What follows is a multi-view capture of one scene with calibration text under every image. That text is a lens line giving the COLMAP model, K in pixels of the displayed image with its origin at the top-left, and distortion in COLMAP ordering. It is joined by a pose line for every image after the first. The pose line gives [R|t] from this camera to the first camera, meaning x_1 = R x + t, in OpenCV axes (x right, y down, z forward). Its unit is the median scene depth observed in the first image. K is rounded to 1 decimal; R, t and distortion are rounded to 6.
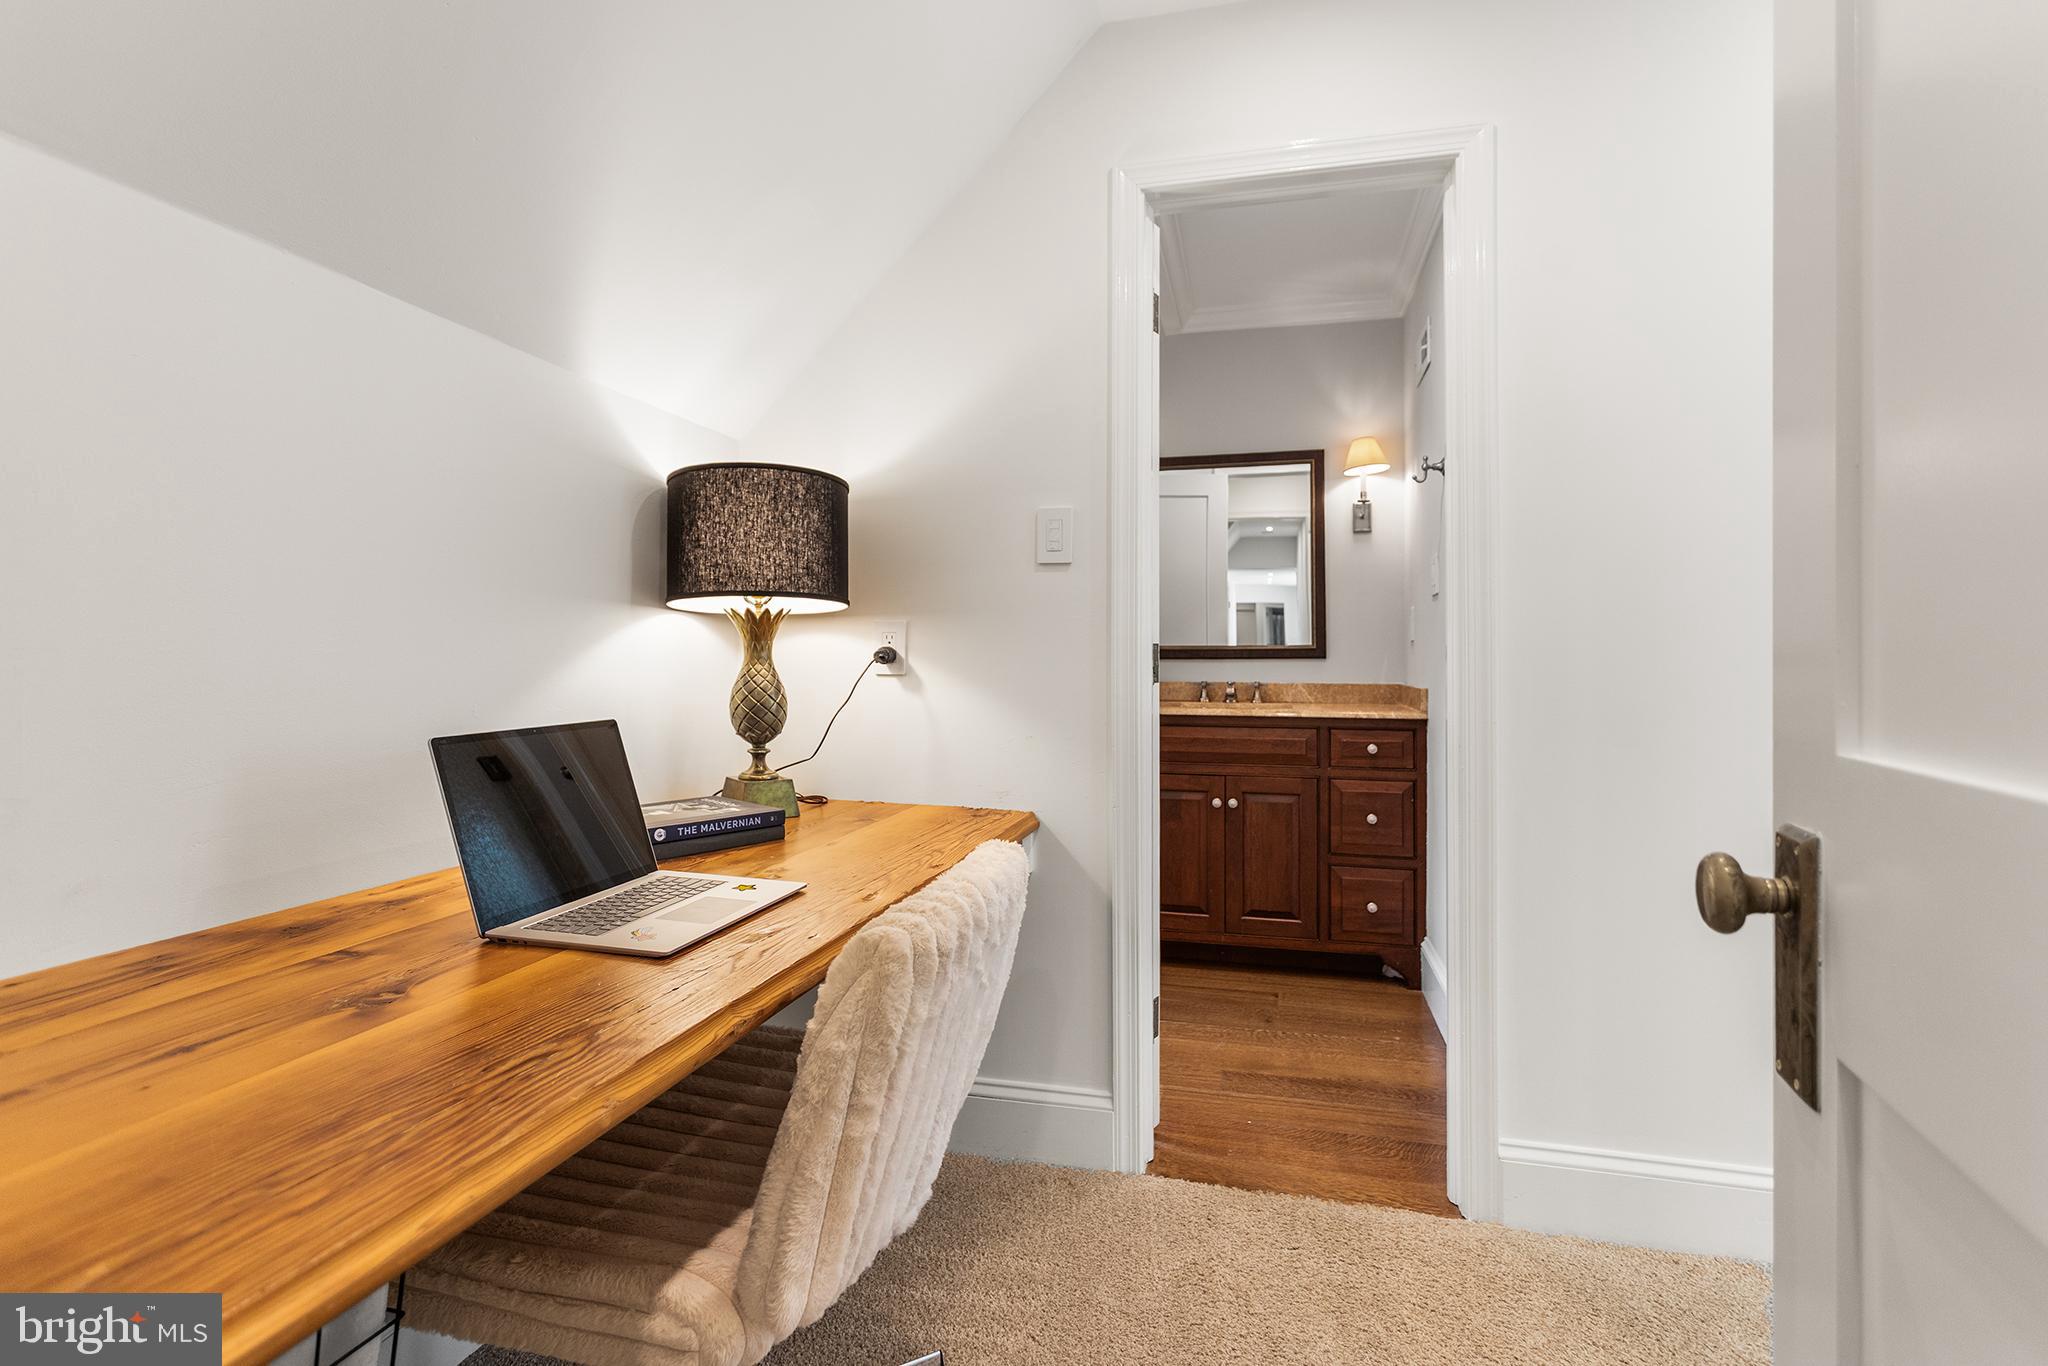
lens RADIAL K [[980.3, 0, 1038.2], [0, 980.3, 636.8], [0, 0, 1]] dist [0.000963, -0.000809]
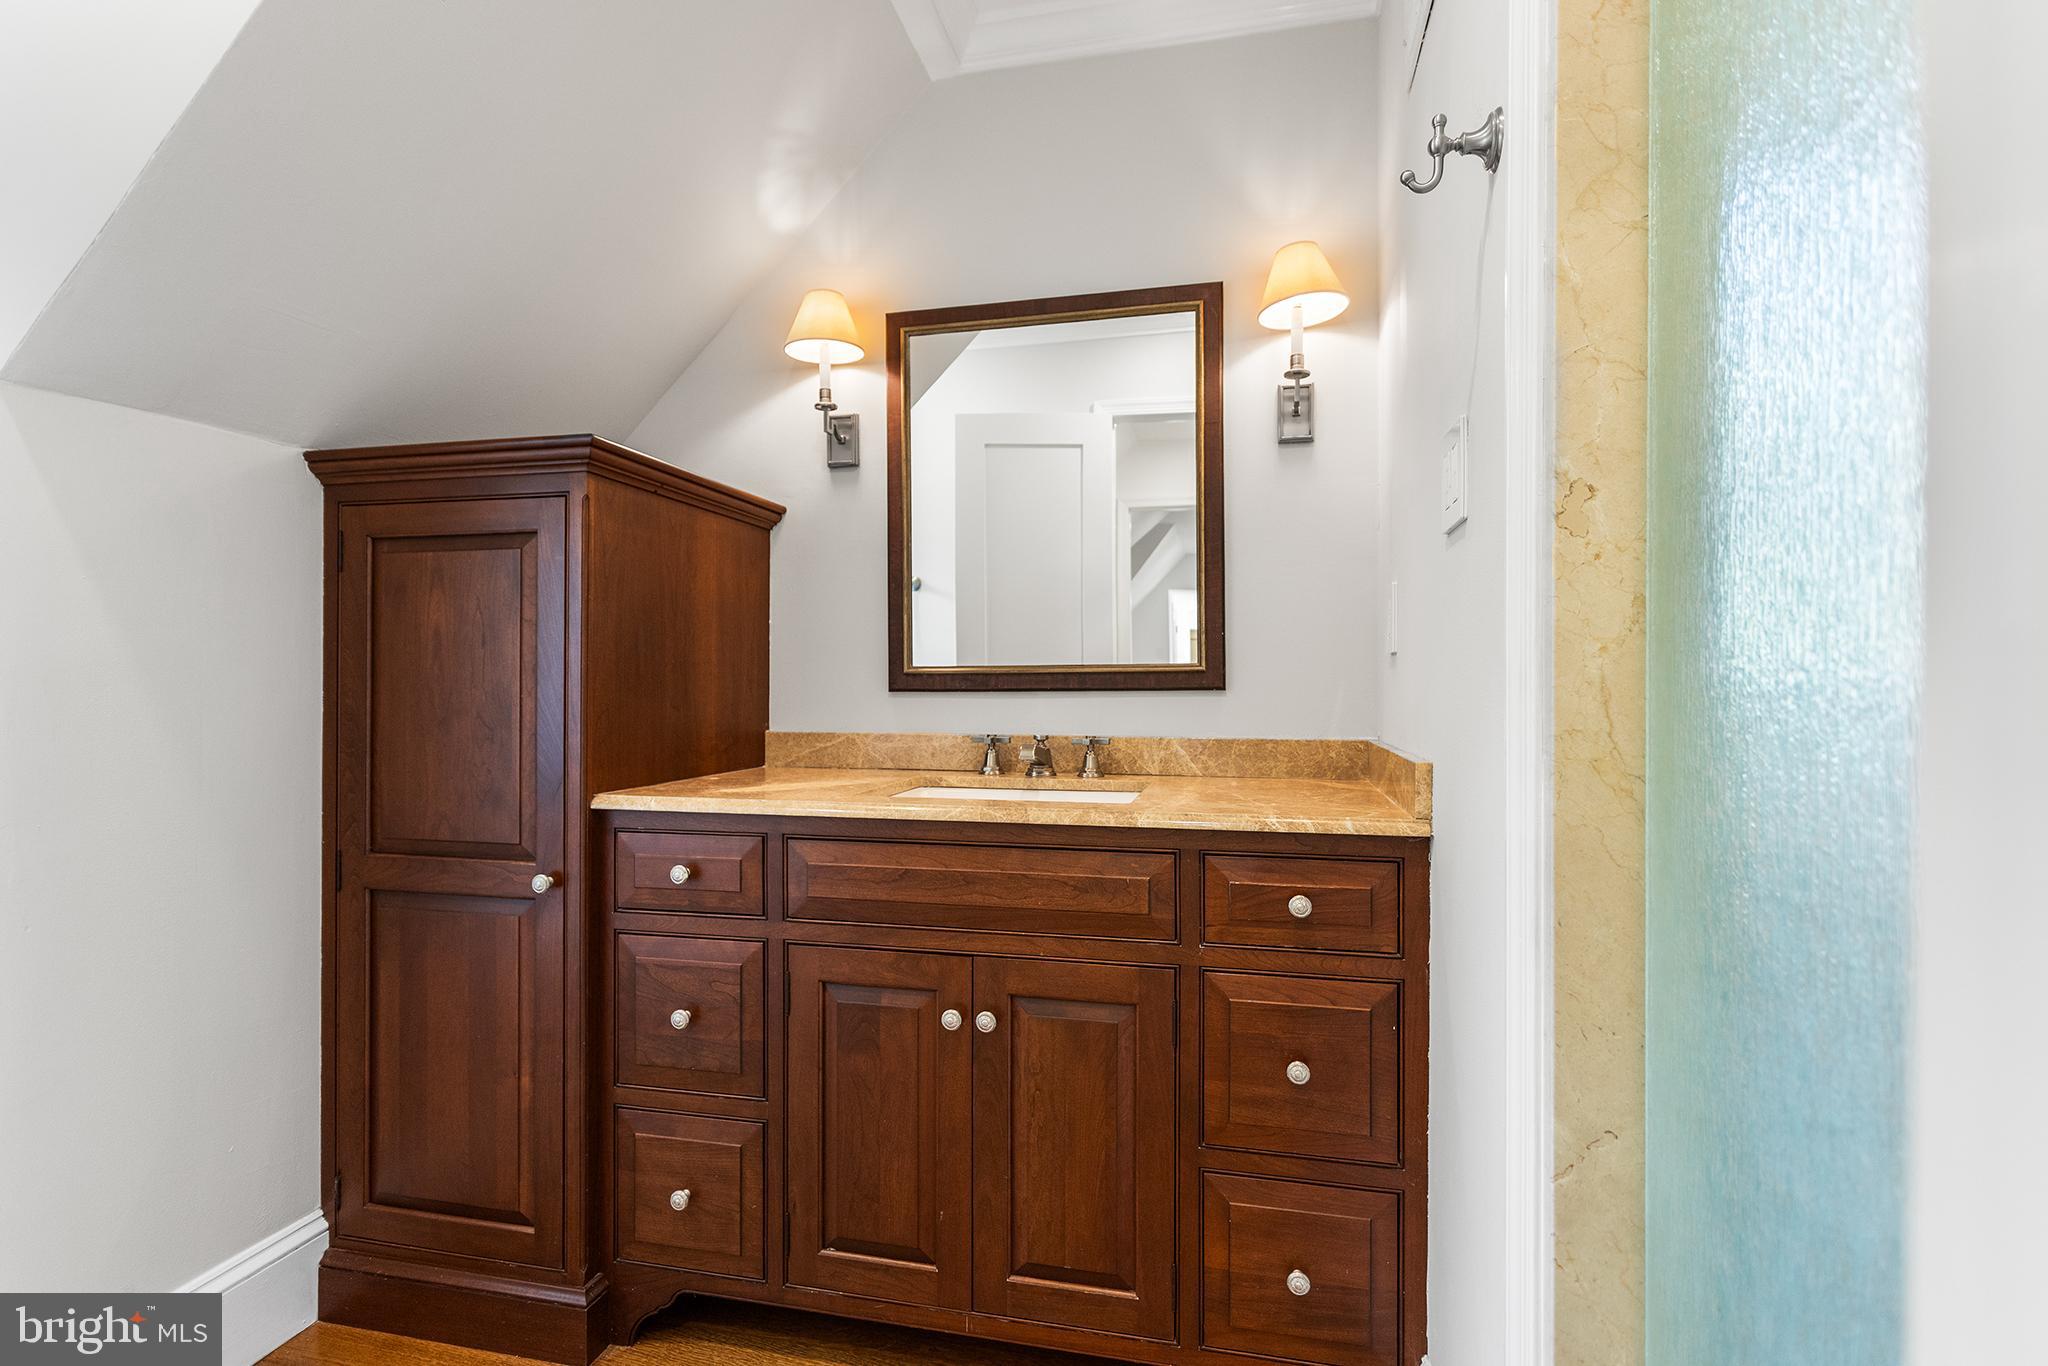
lens RADIAL K [[980.3, 0, 1021.9], [0, 980.3, 684.9], [0, 0, 1]] dist [0.000963, -0.000809]
pose [[0.999946, -0.002852, 0.010008, 0.210698], [0.002663, 0.999818, 0.018872, 0.010854], [-0.010060, -0.018844, 0.999772, 0.564133]]
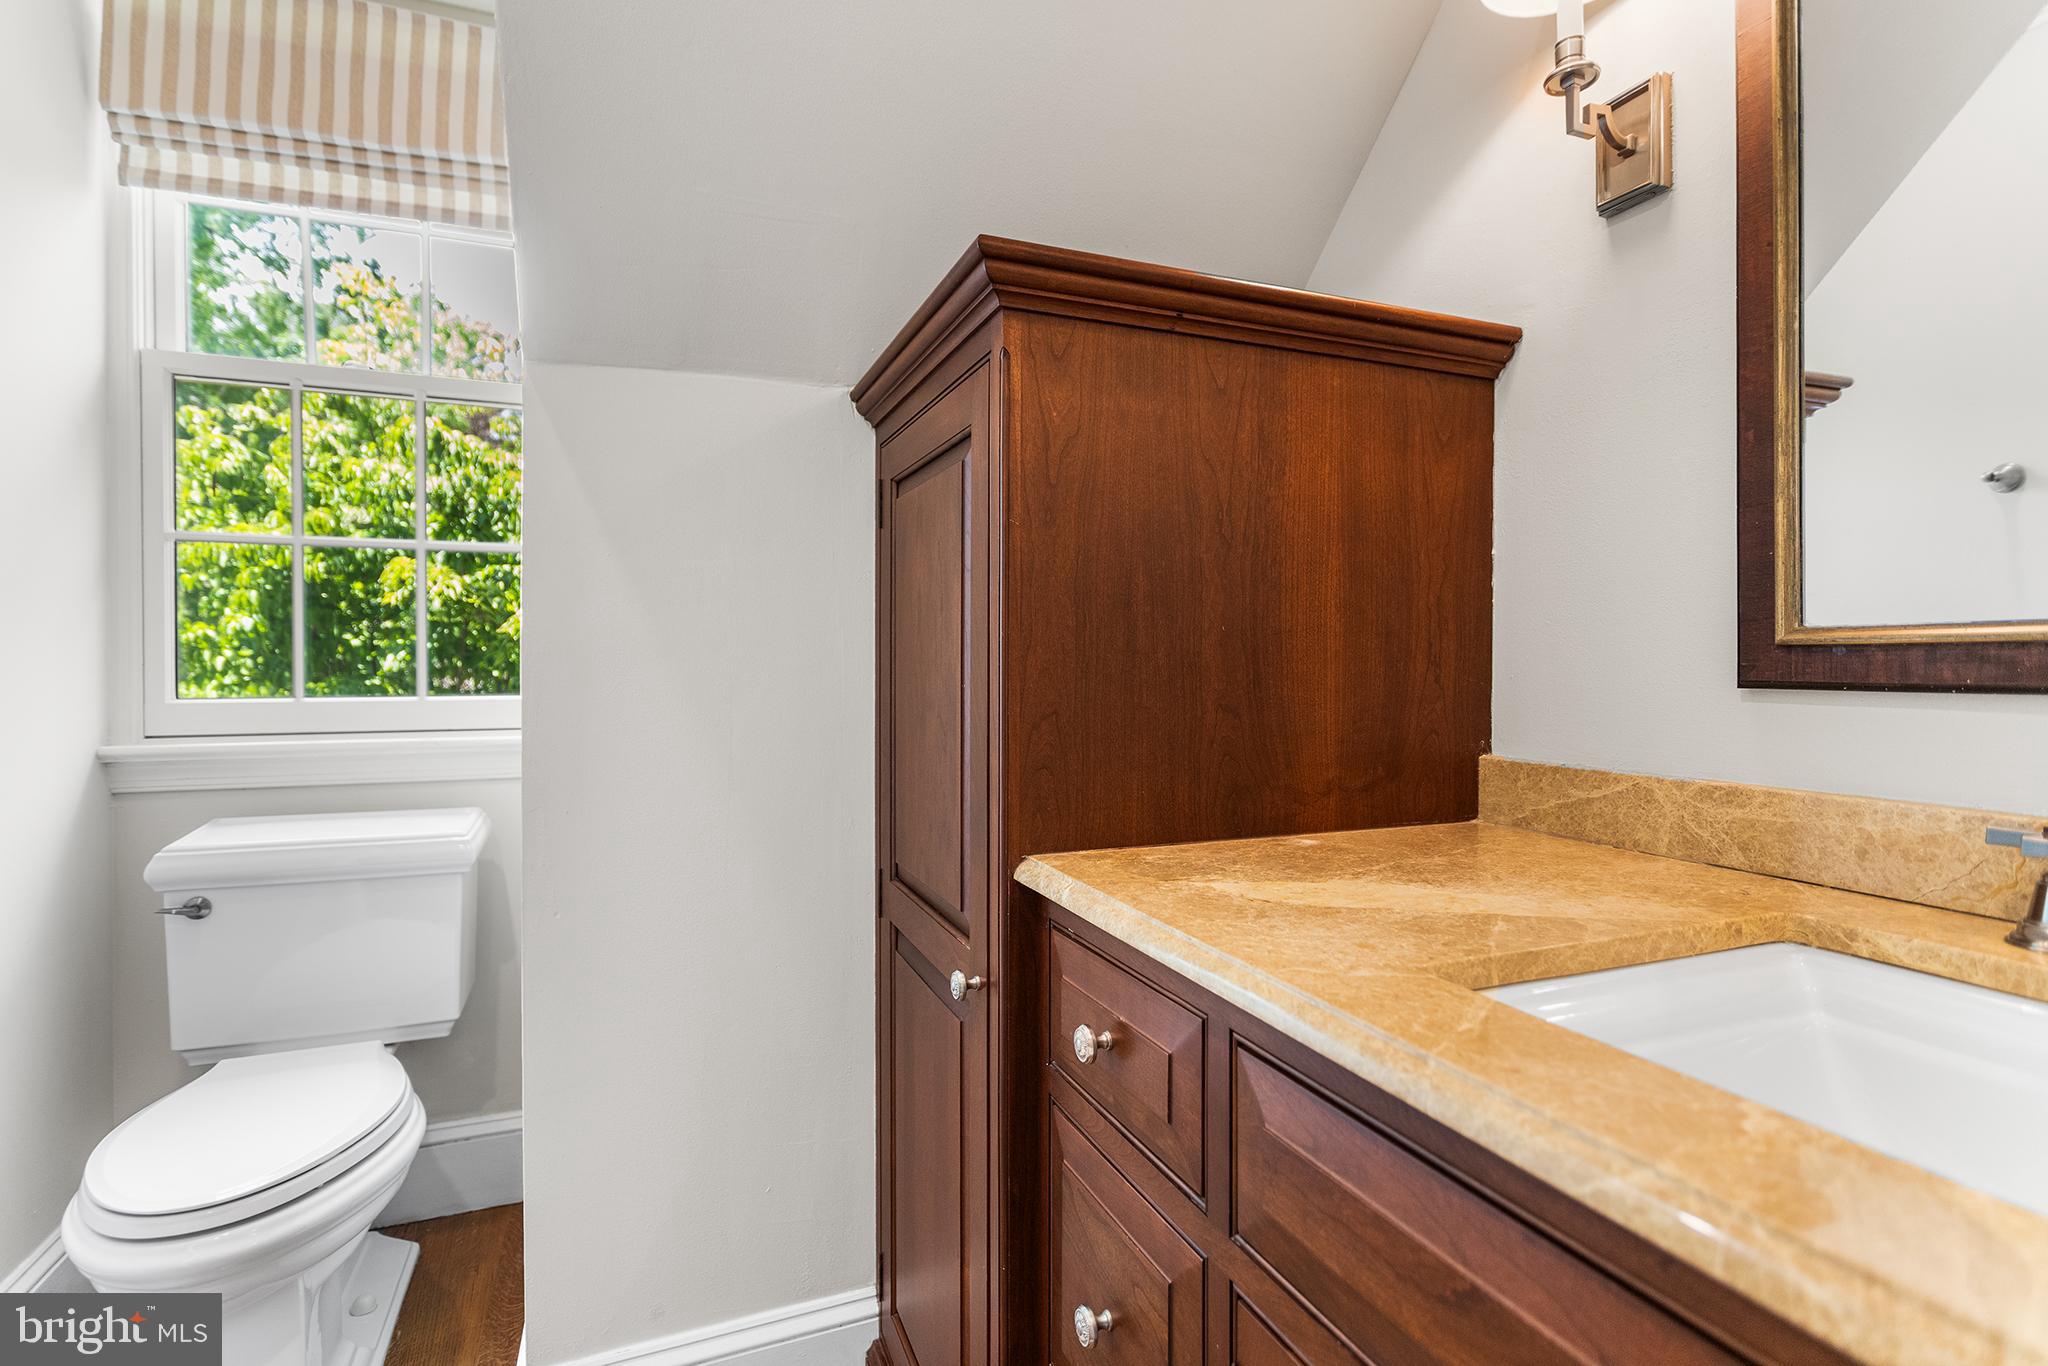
lens RADIAL K [[980.3, 0, 1013.4], [0, 980.3, 676.1], [0, 0, 1]] dist [0.000963, -0.000809]
pose [[0.584913, 0.009490, -0.811040, 0.234000], [0.014978, 0.999635, 0.022499, 0.014621], [0.810958, -0.025308, 0.584557, 0.881669]]
